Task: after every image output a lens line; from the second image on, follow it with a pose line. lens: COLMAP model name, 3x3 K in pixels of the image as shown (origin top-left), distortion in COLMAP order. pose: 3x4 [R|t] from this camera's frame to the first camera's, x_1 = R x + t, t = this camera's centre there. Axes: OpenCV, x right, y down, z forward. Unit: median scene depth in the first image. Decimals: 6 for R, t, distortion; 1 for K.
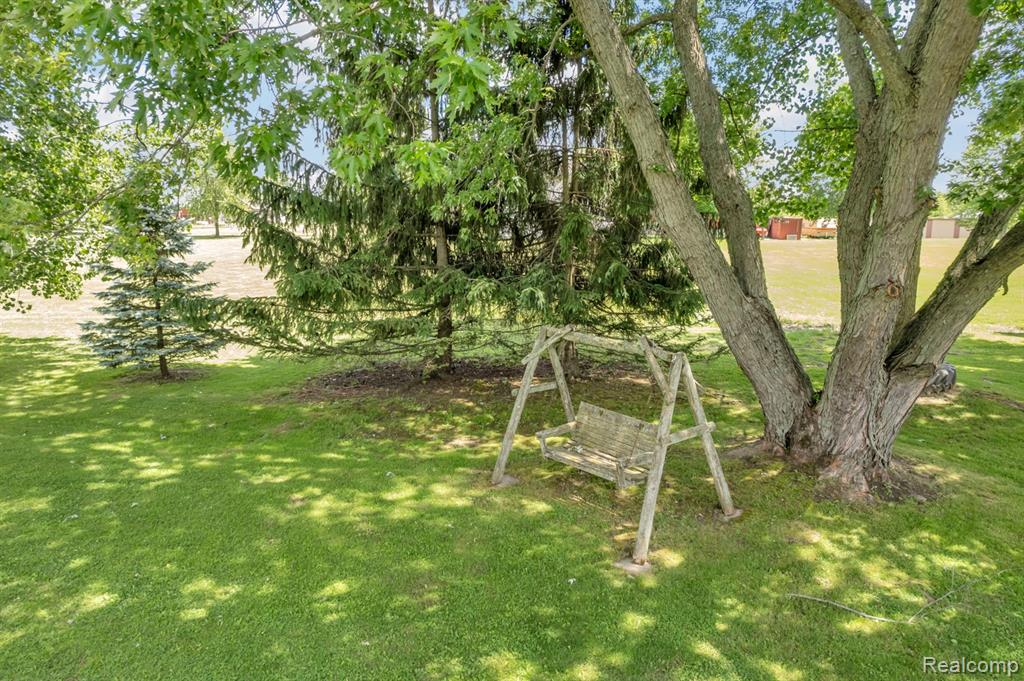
lens RADIAL K [[673.6, 0, 512.0], [0, 673.6, 340.5], [0, 0, 1]] dist [-0.054351, 0.000766]
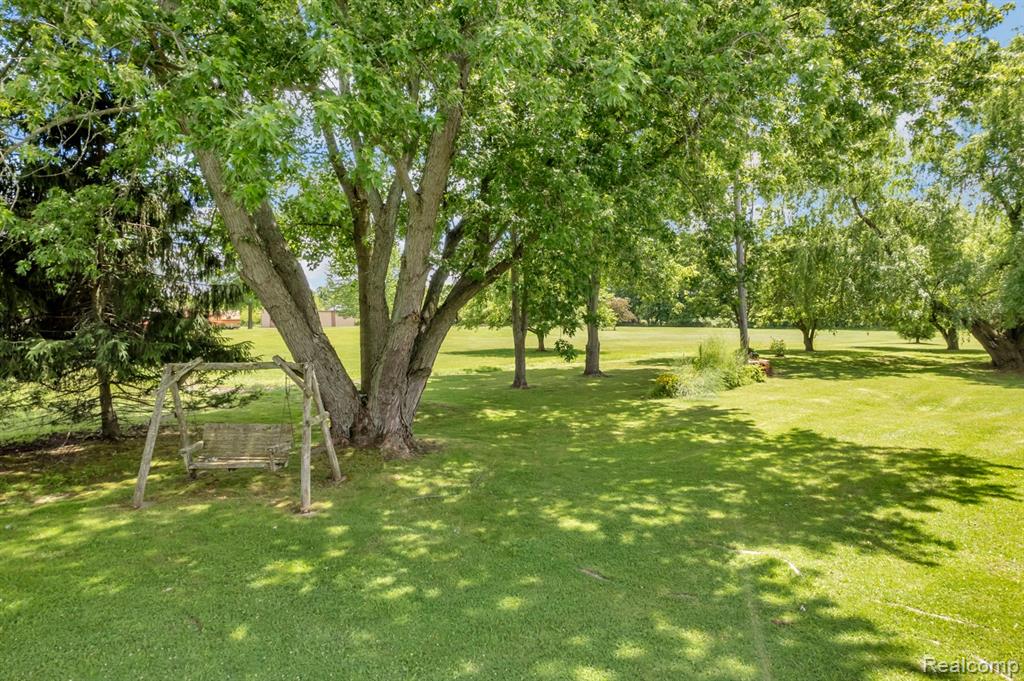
lens RADIAL K [[673.6, 0, 512.0], [0, 673.6, 340.5], [0, 0, 1]] dist [-0.054351, 0.000766]
pose [[0.646620, -0.036206, 0.761953, -0.466762], [0.146909, 0.986084, -0.077817, 0.123333], [-0.748532, 0.162256, 0.642941, -0.213346]]
